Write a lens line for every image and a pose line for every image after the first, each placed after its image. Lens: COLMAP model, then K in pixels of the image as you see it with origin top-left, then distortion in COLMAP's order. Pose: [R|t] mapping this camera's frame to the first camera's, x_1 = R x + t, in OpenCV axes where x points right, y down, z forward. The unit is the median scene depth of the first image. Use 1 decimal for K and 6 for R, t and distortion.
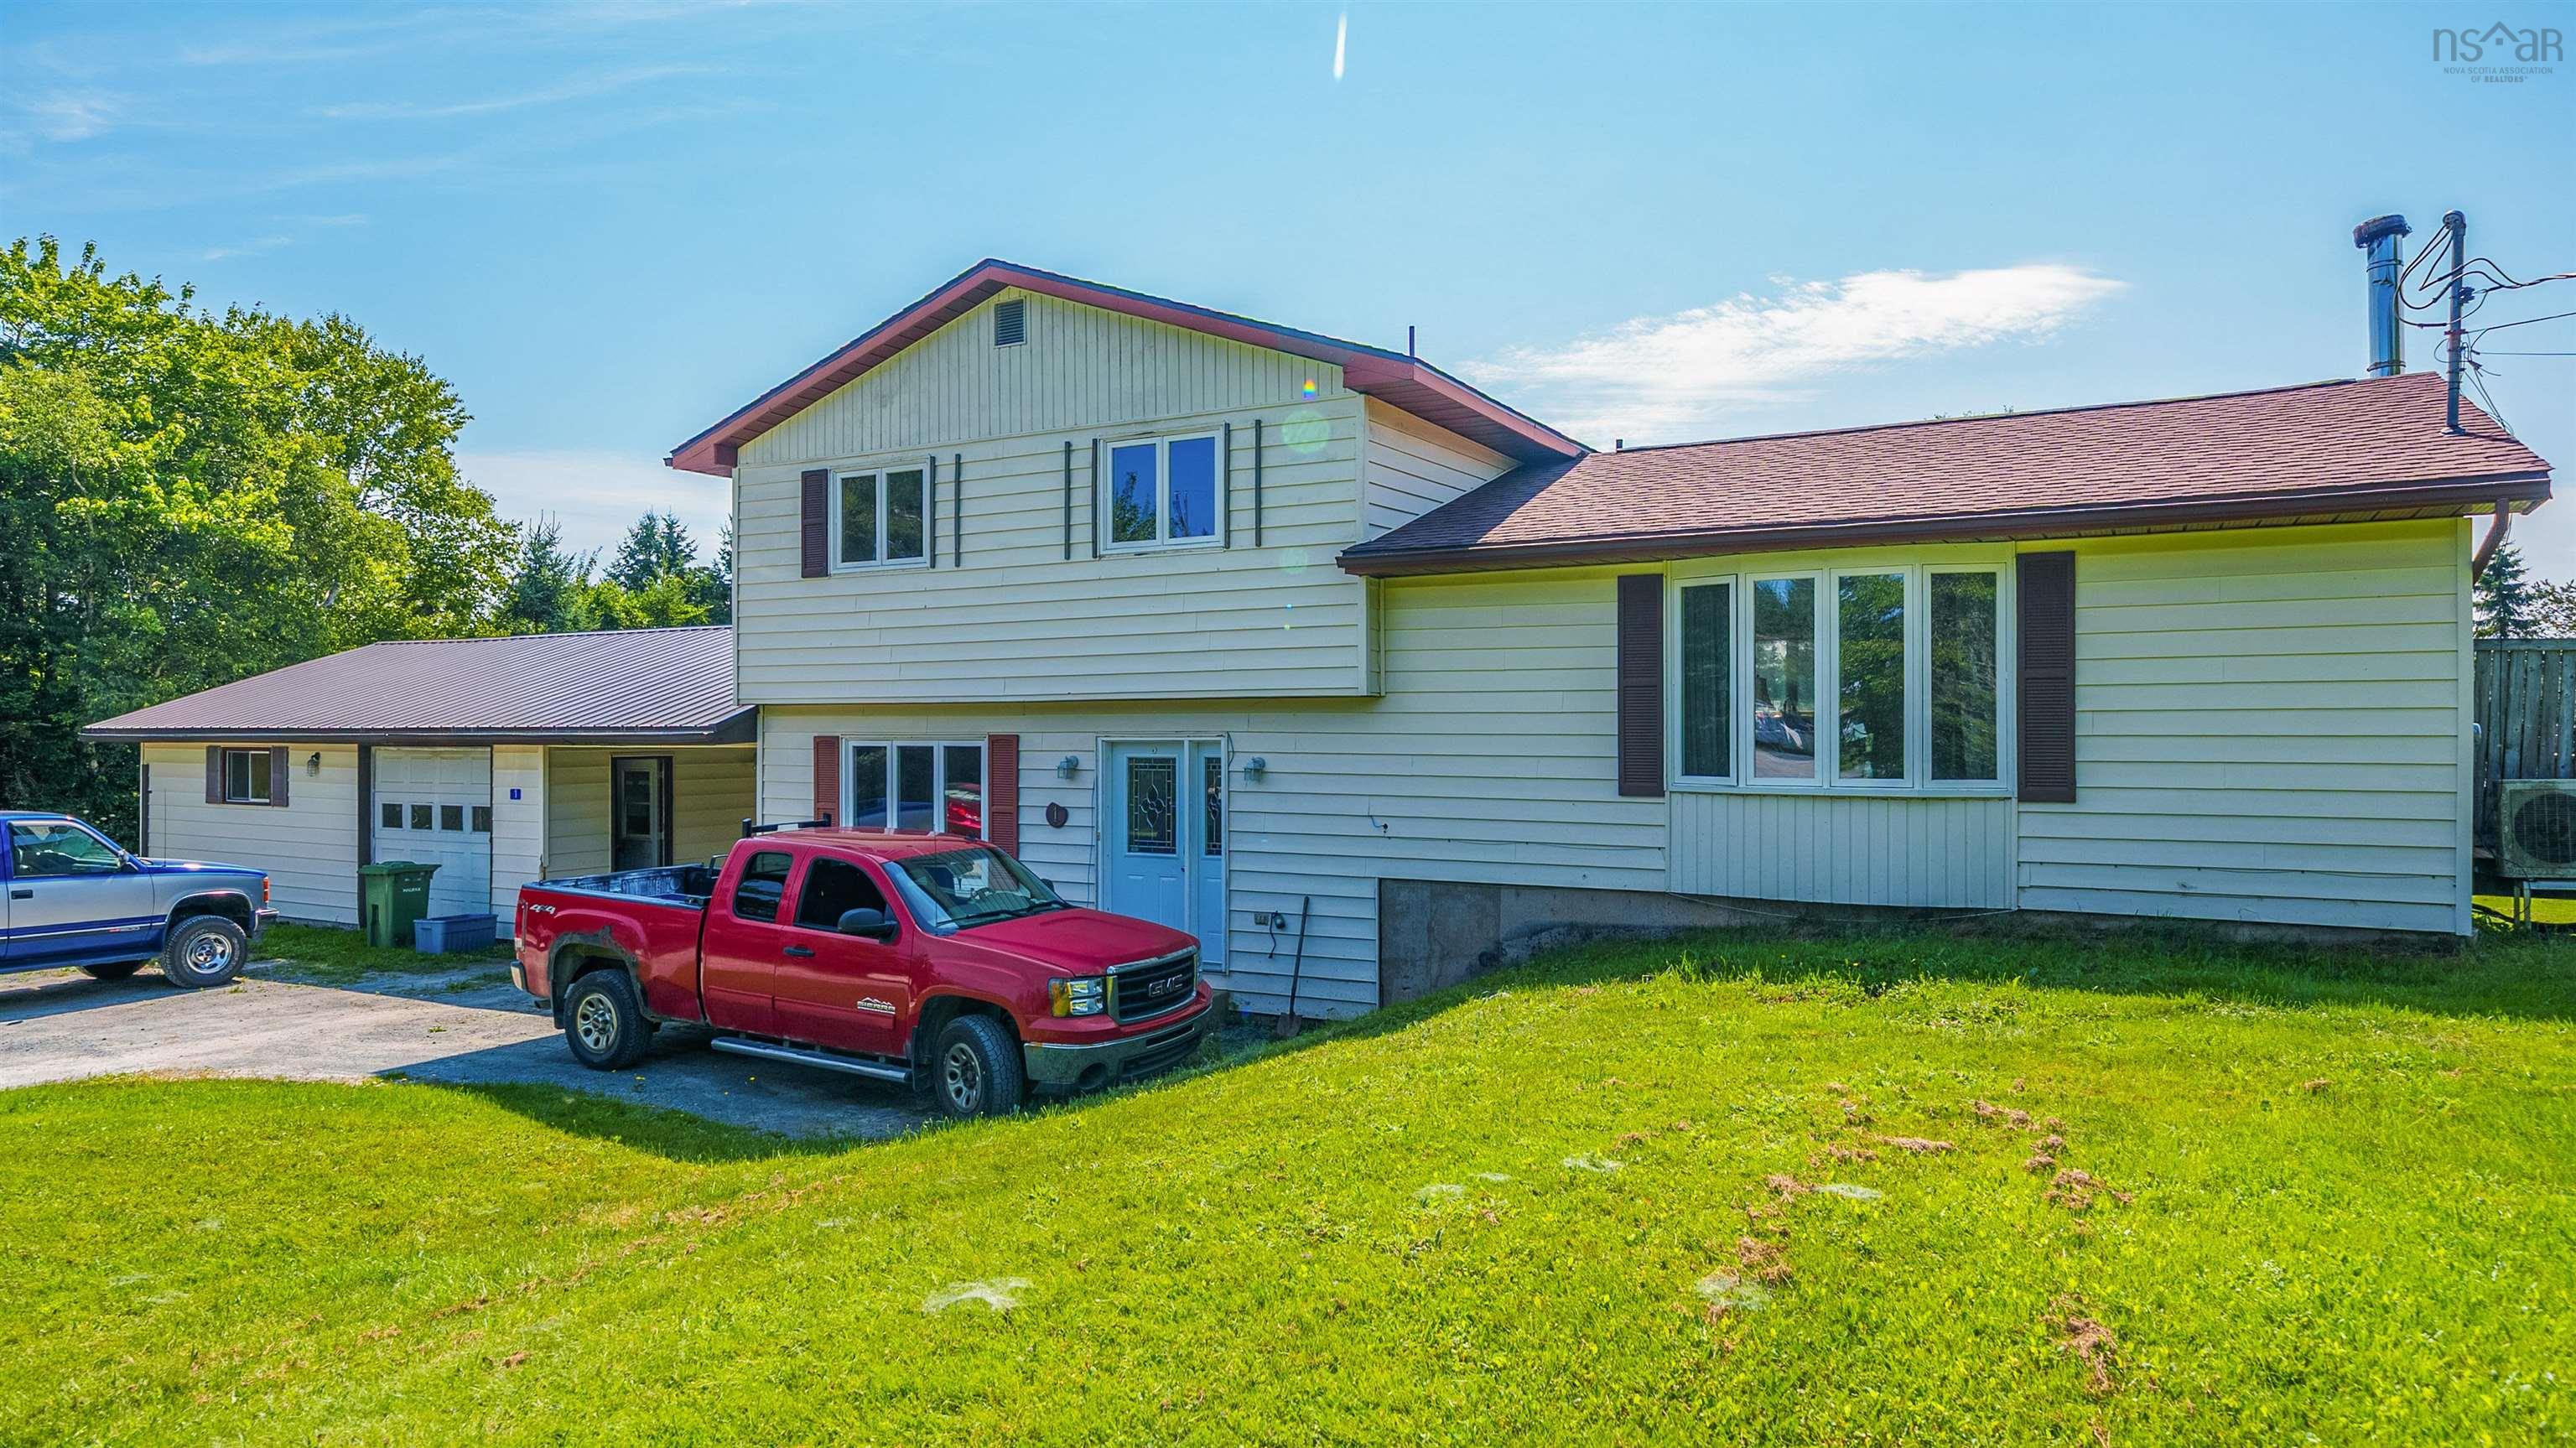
lens RADIAL K [[1490.7, 0, 1287.5], [0, 1490.7, 724.1], [0, 0, 1]] dist [0.026783, 0.001150]
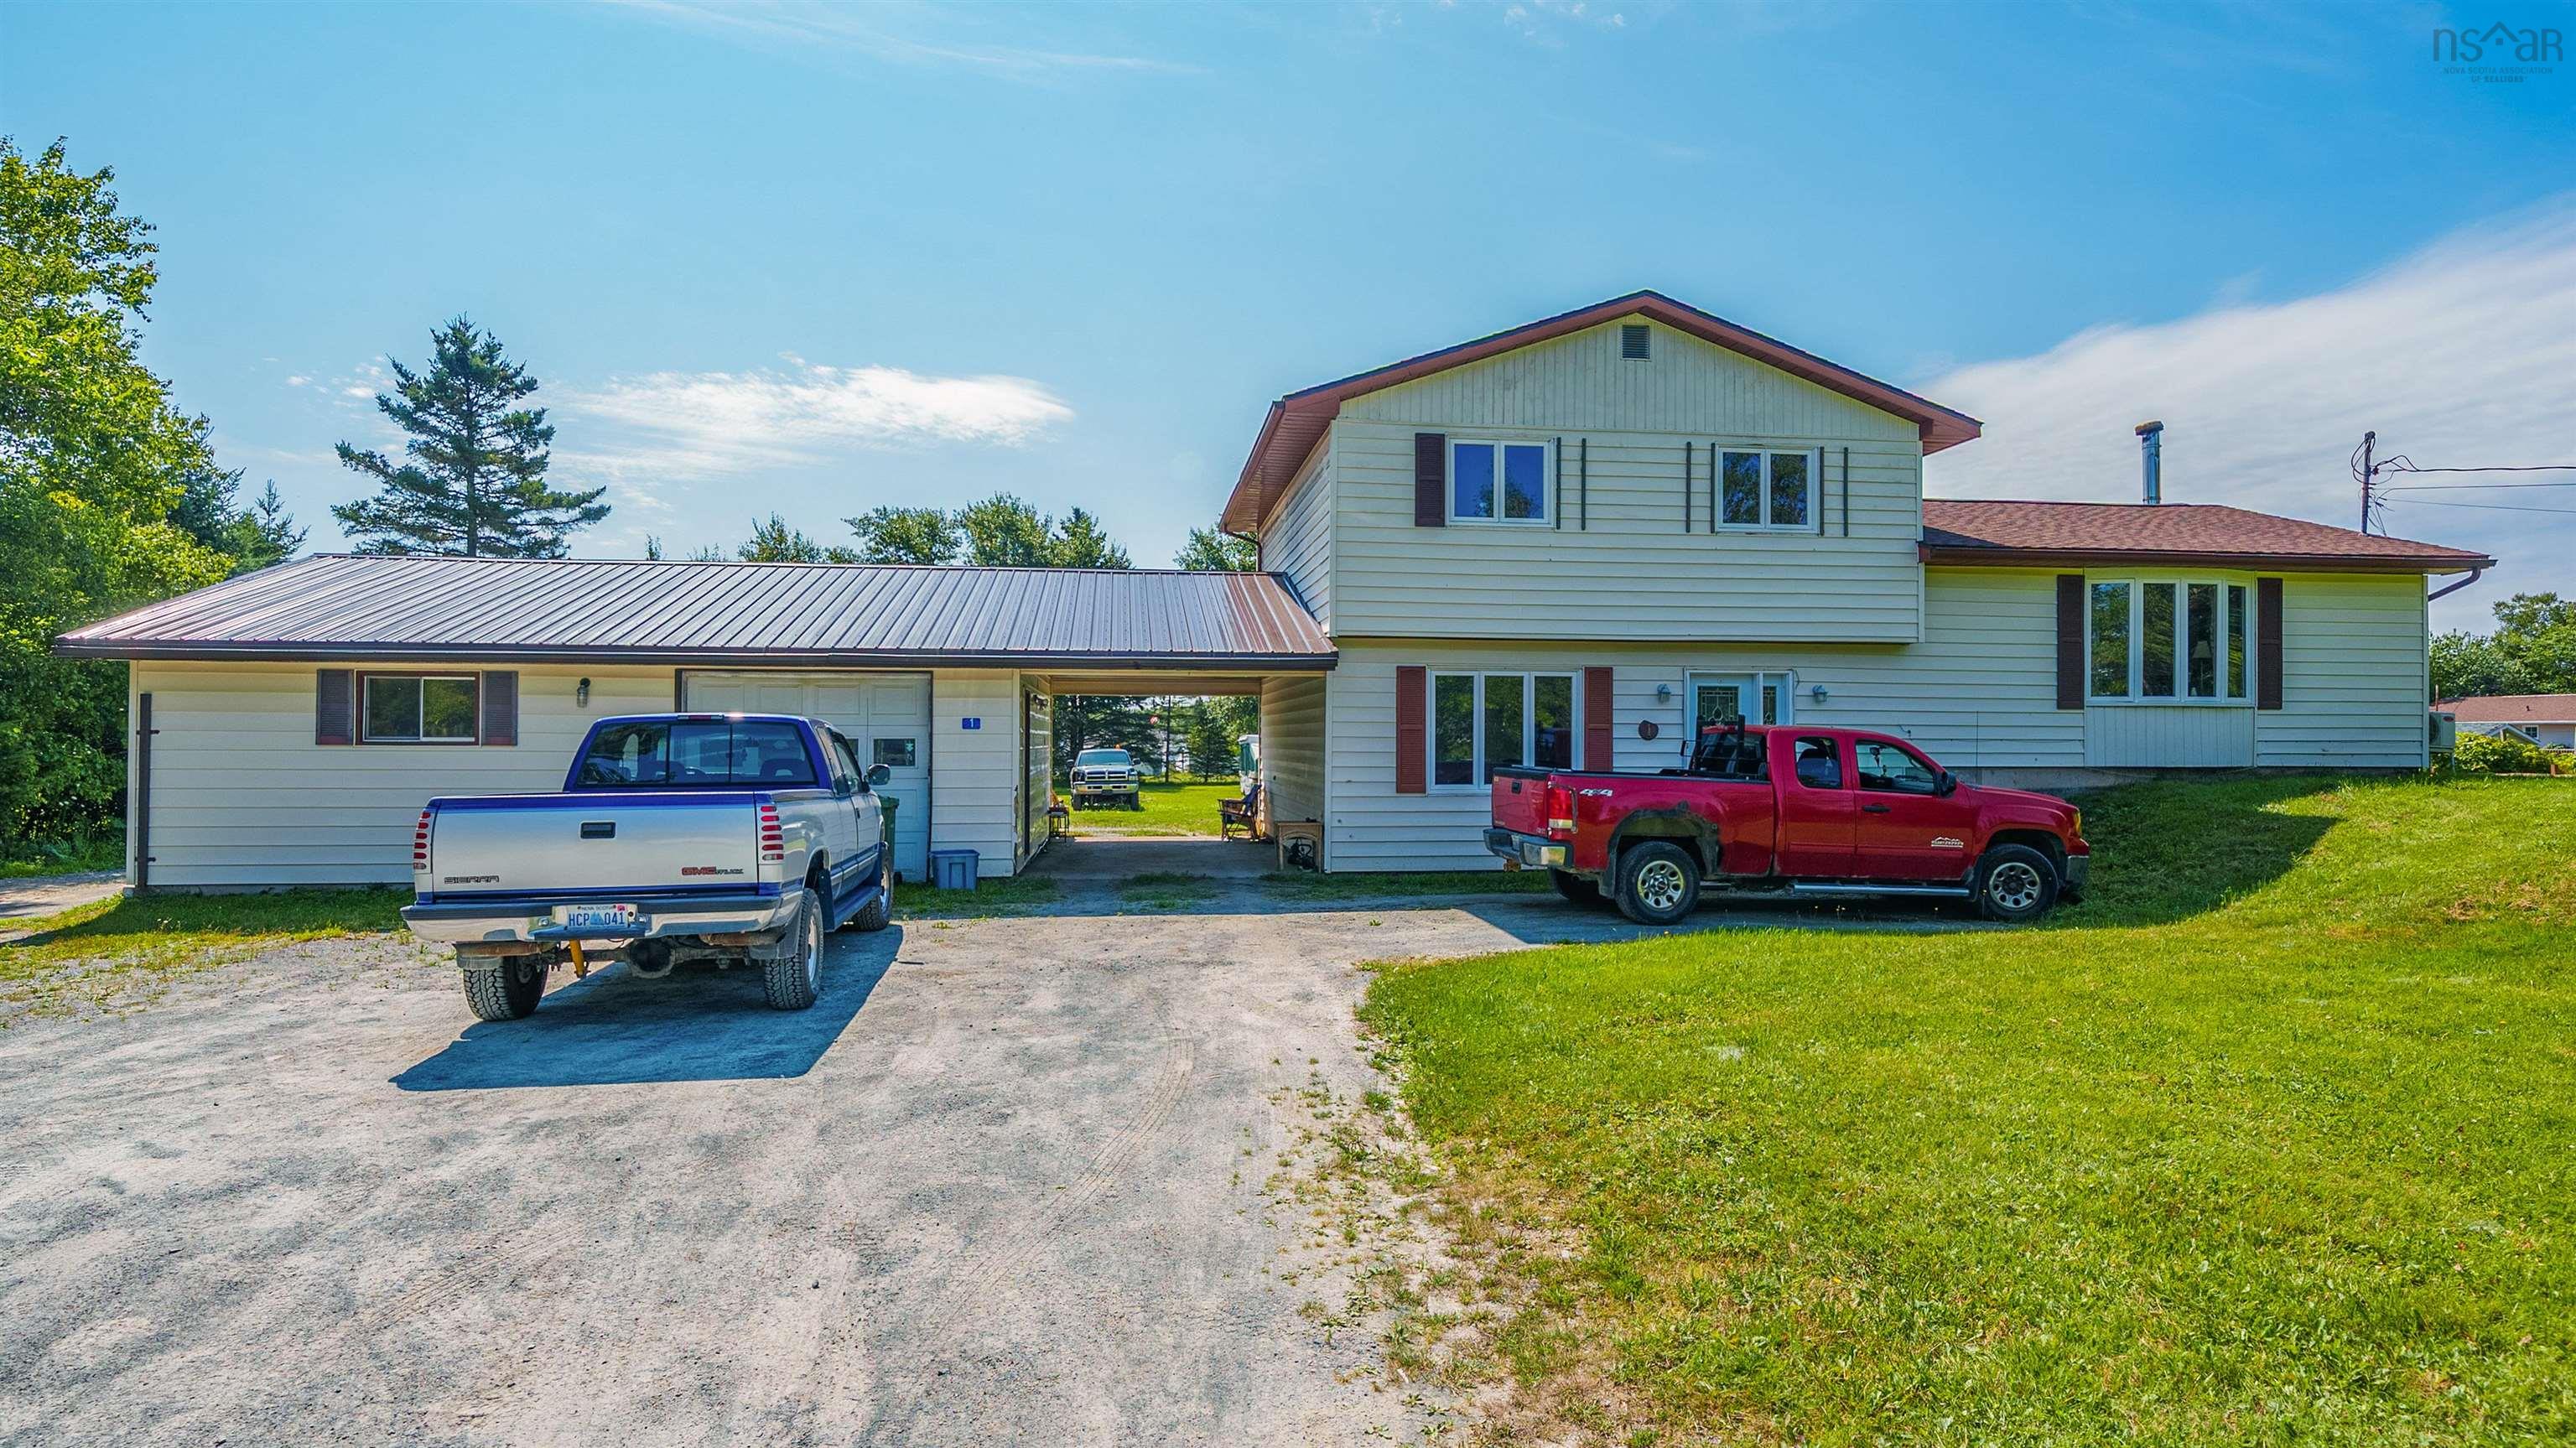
lens RADIAL K [[1295.6, 0, 1288.1], [0, 1295.6, 724.2], [0, 0, 1]] dist [0.021709, 0.000605]
pose [[0.806939, 0.009574, 0.590557, -1.075702], [-0.006735, 0.999953, -0.007009, 0.066430], [-0.590596, 0.001678, 0.806966, 0.283639]]
